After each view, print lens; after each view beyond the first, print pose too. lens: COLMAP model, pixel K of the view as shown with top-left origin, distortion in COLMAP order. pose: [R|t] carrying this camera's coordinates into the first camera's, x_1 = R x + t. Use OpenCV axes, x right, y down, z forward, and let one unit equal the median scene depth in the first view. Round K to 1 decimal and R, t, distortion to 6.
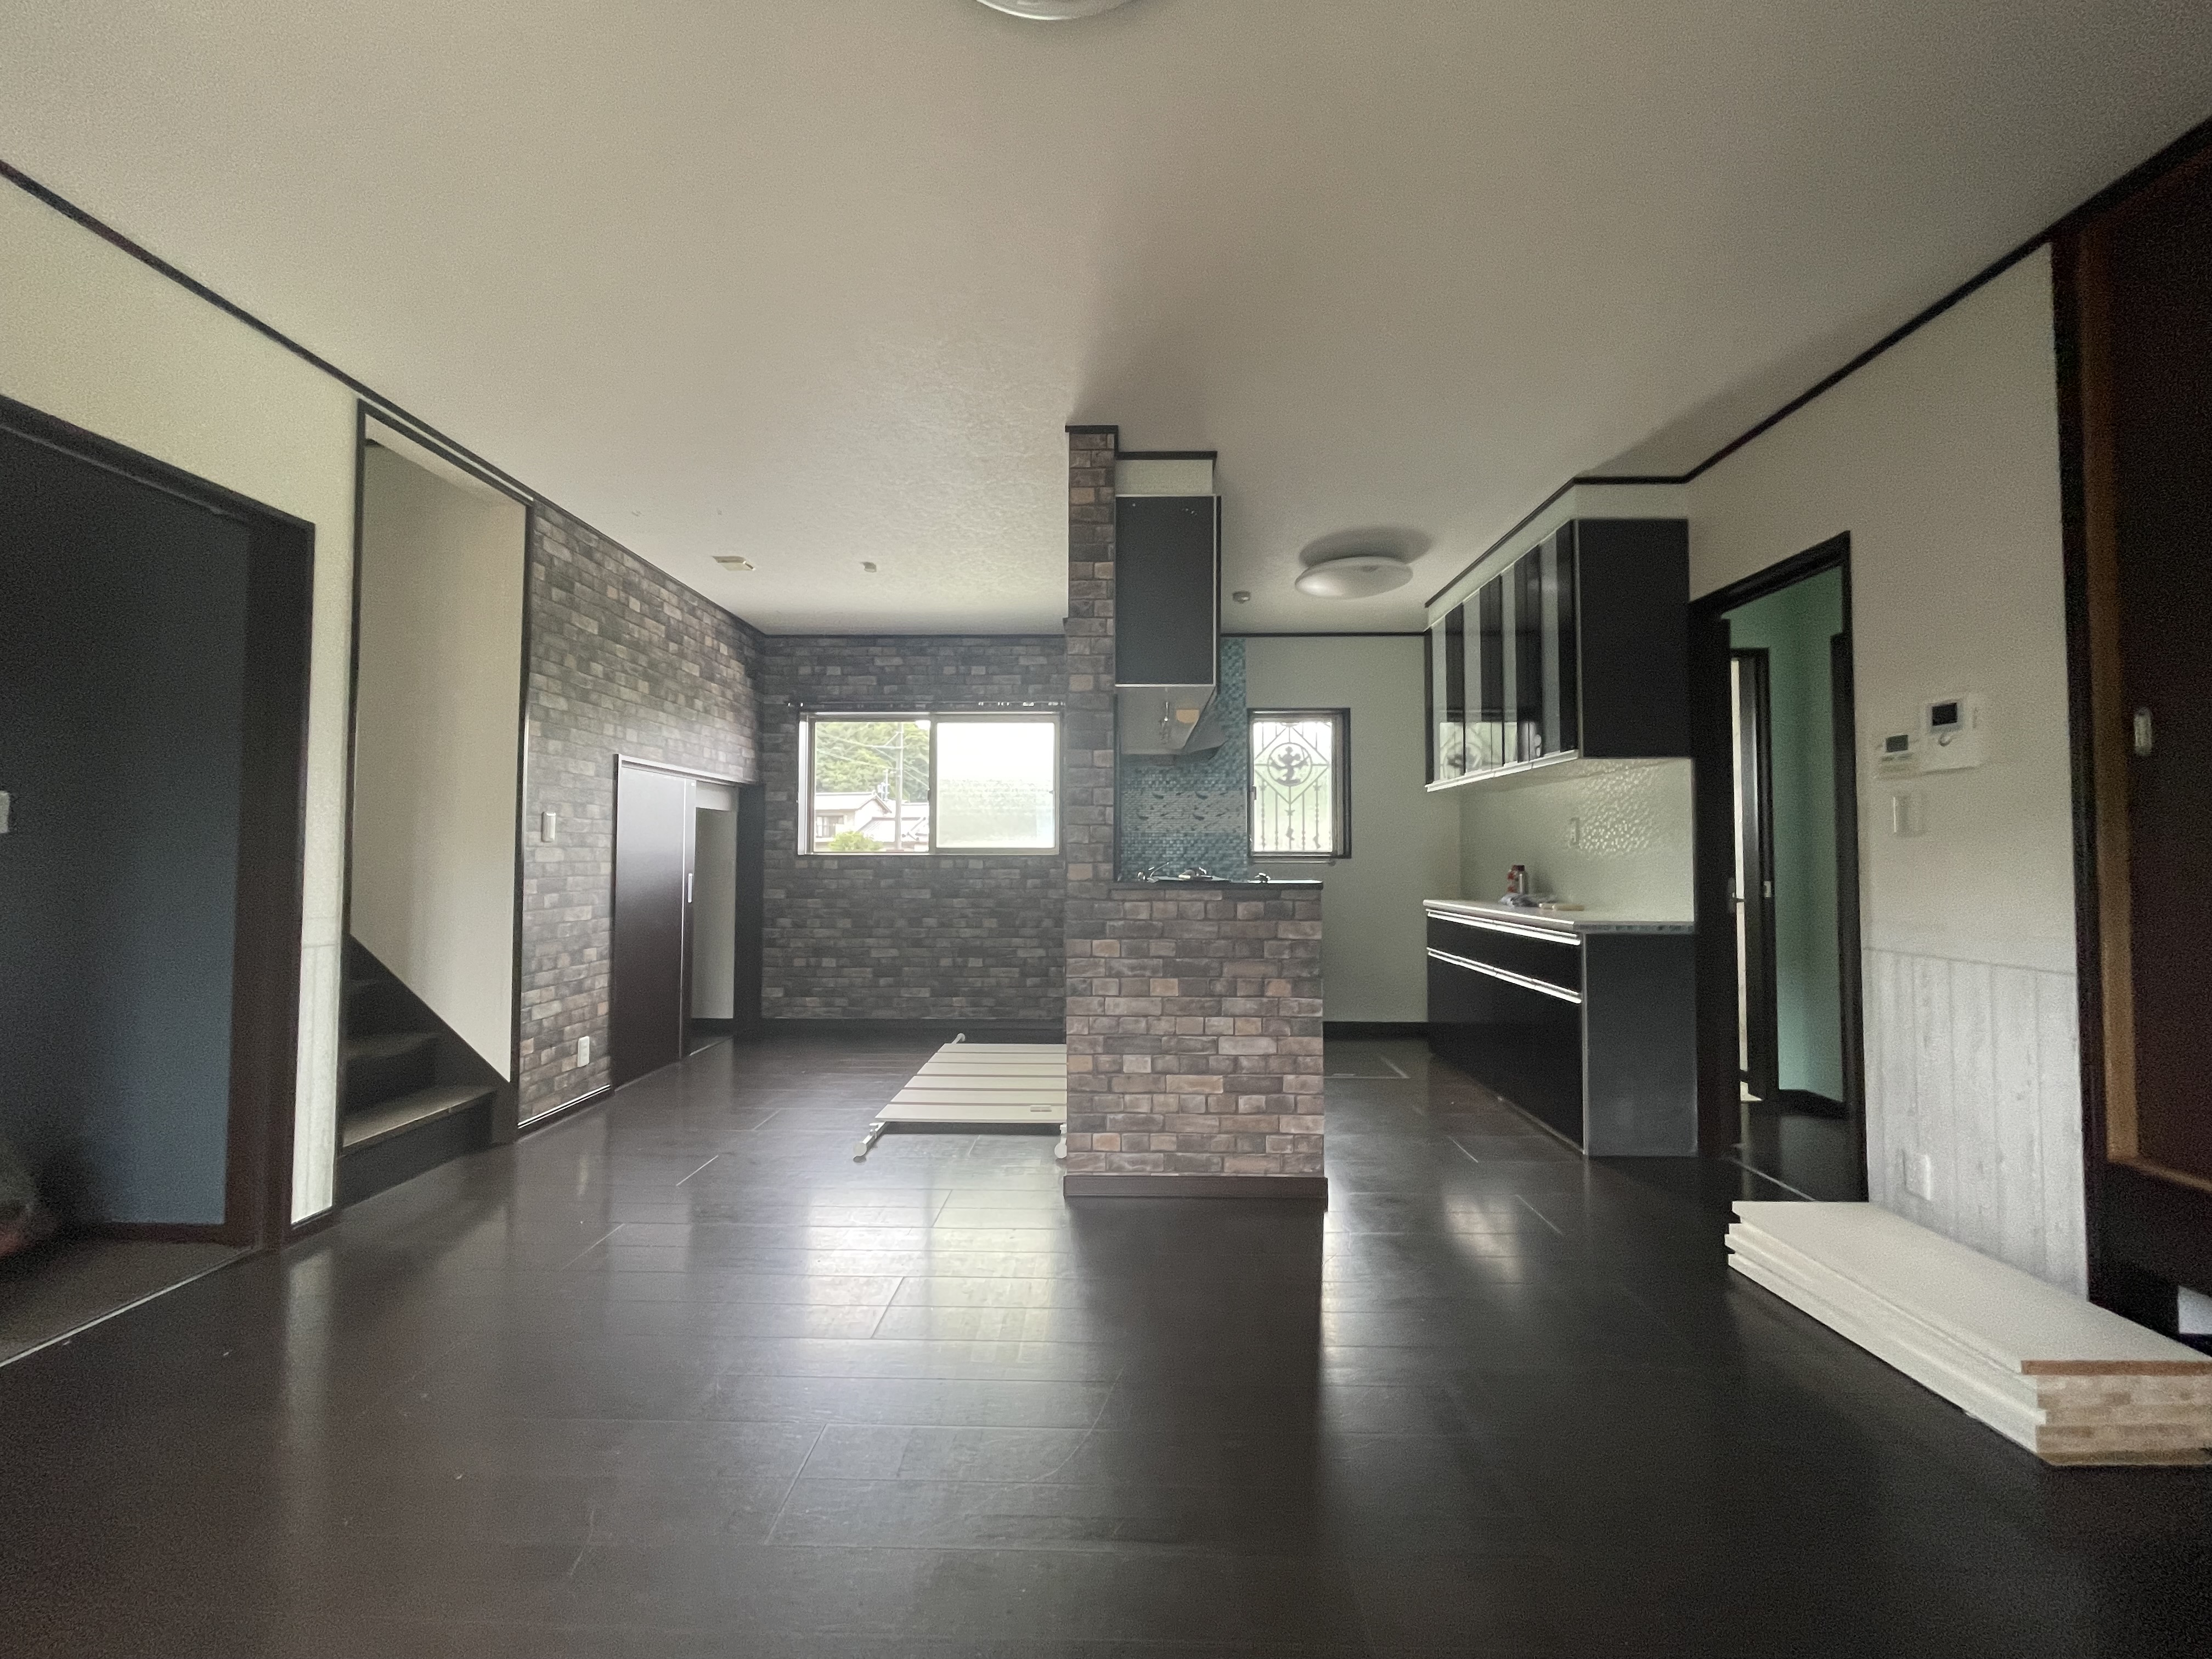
lens RADIAL K [[896.8, 0, 1106.4], [0, 896.8, 824.4], [0, 0, 1]] dist [0.001527, -0.000658]
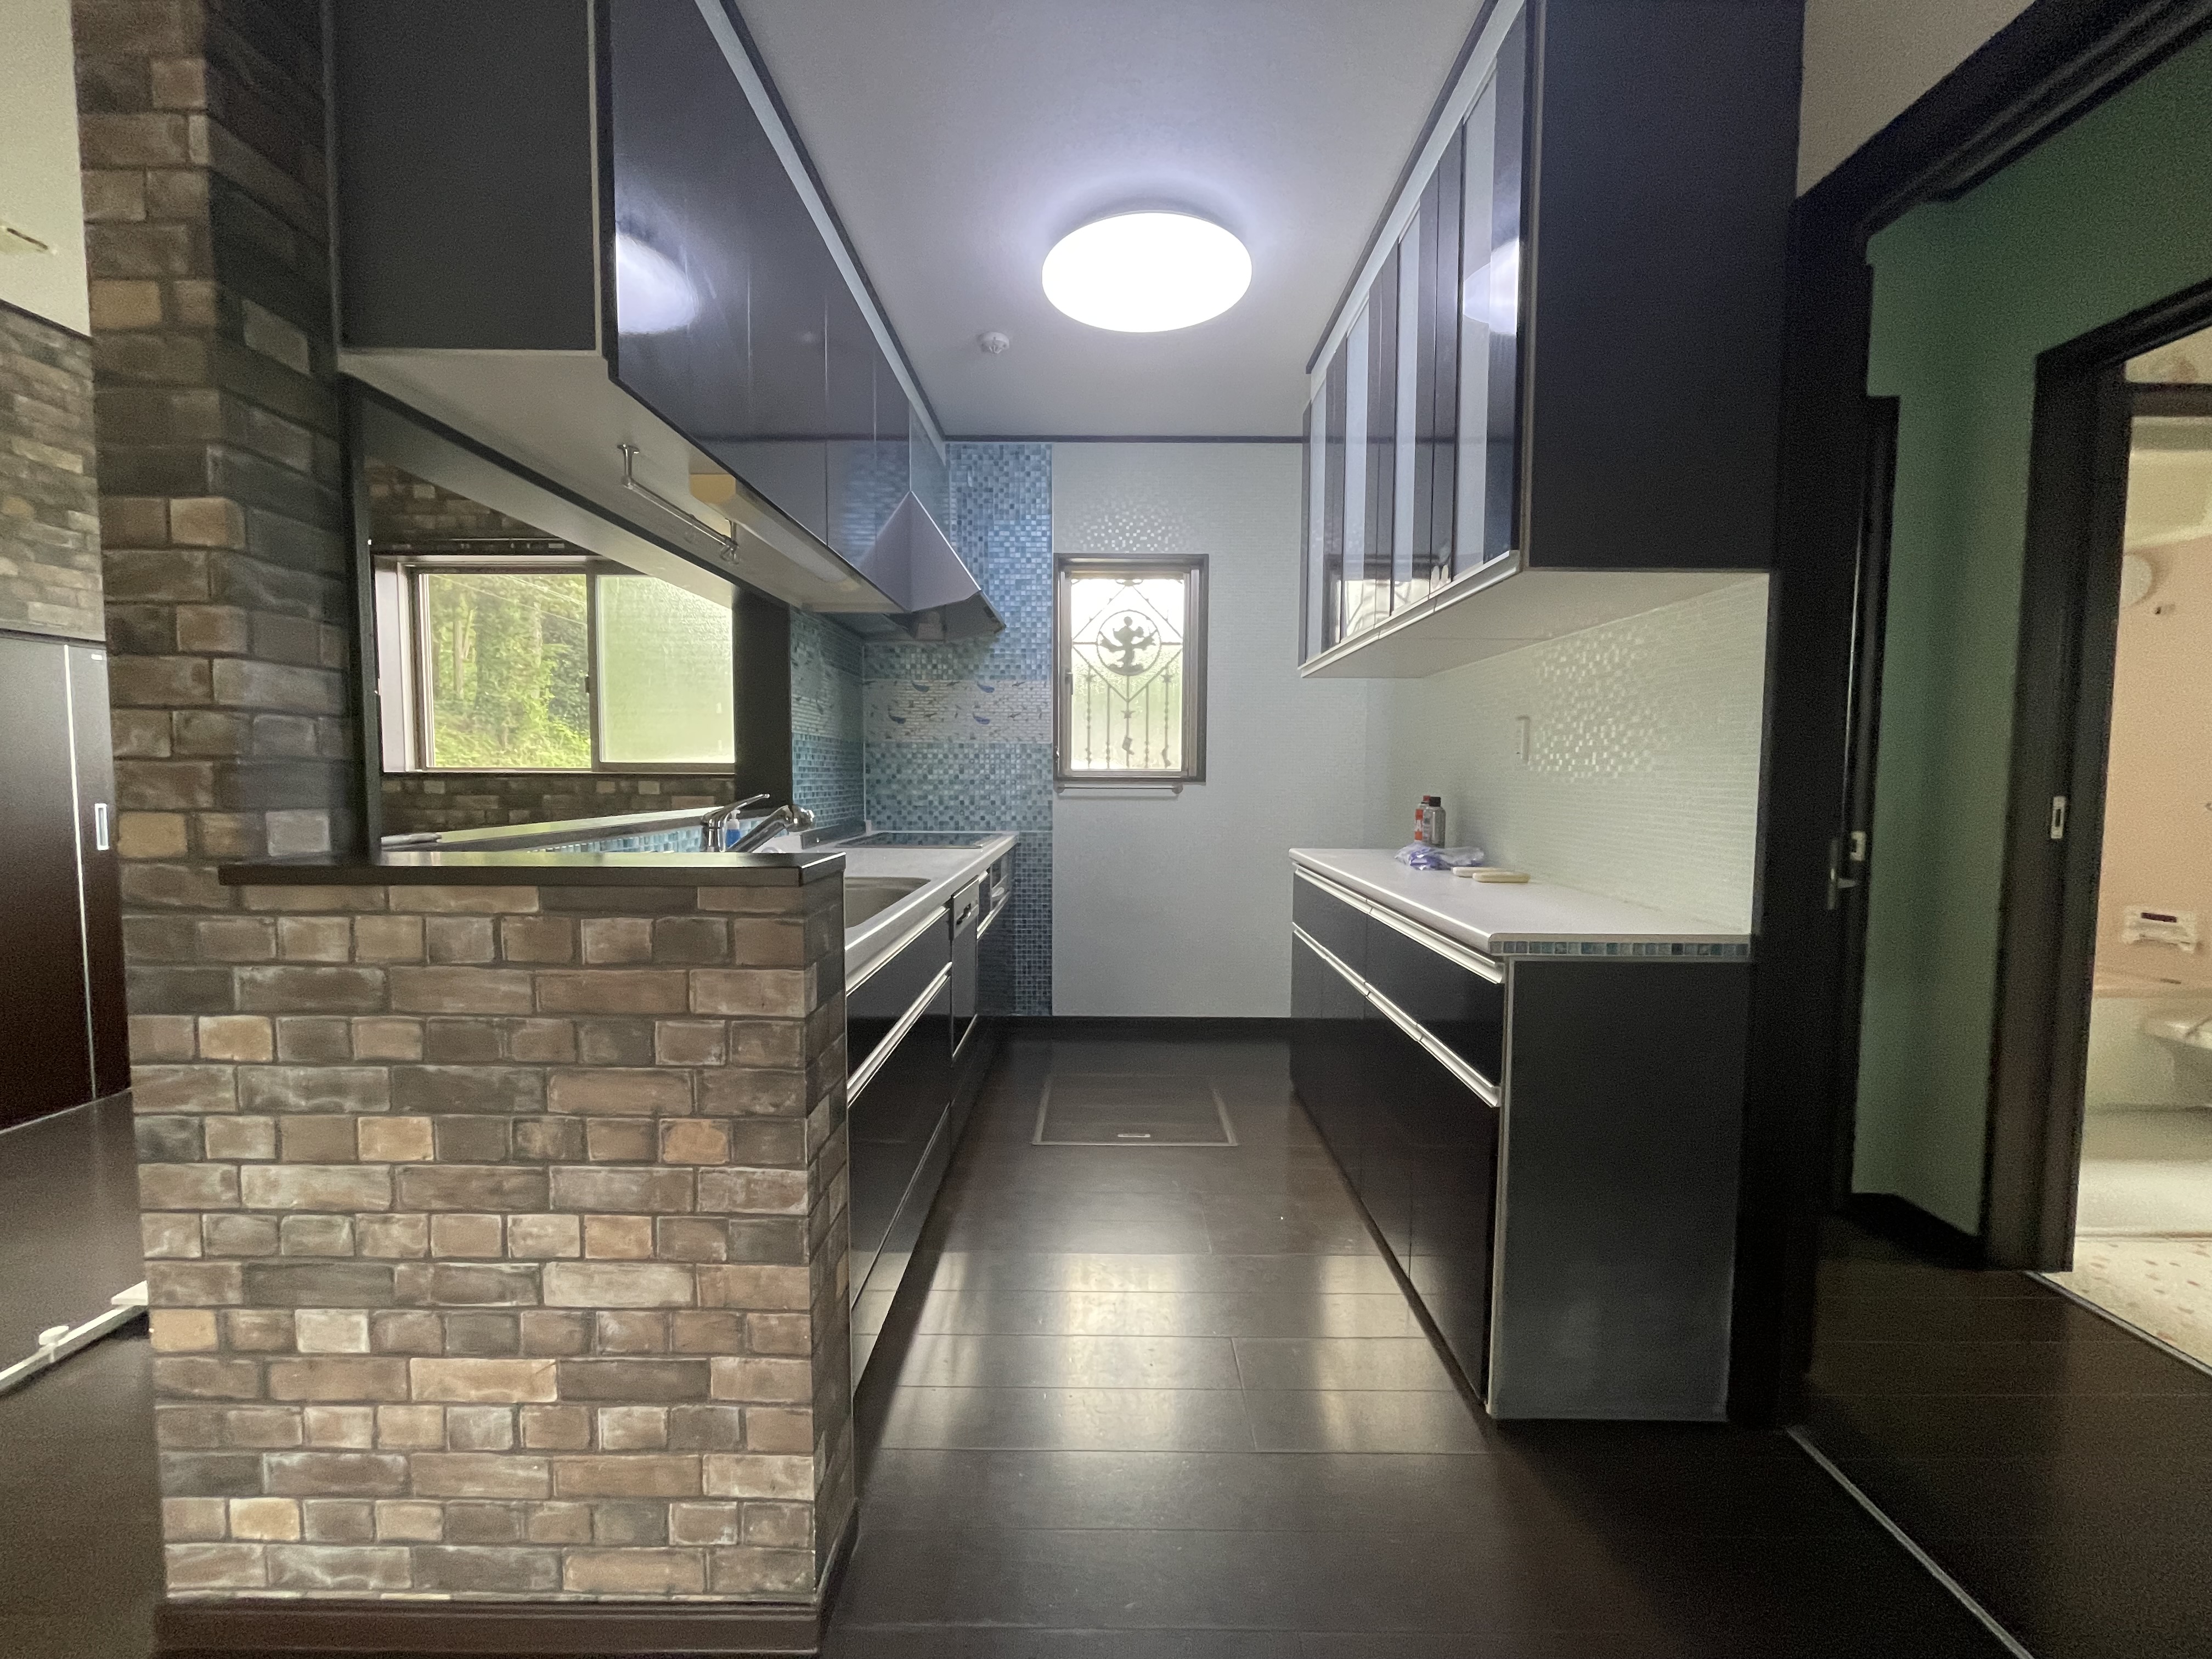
lens RADIAL K [[896.8, 0, 1103.1], [0, 896.8, 832.1], [0, 0, 1]] dist [0.001527, -0.000658]
pose [[0.999857, 0.002633, 0.016705, 0.358090], [-0.004358, 0.994559, 0.104085, 0.010937], [-0.016341, -0.104143, 0.994428, 0.628276]]
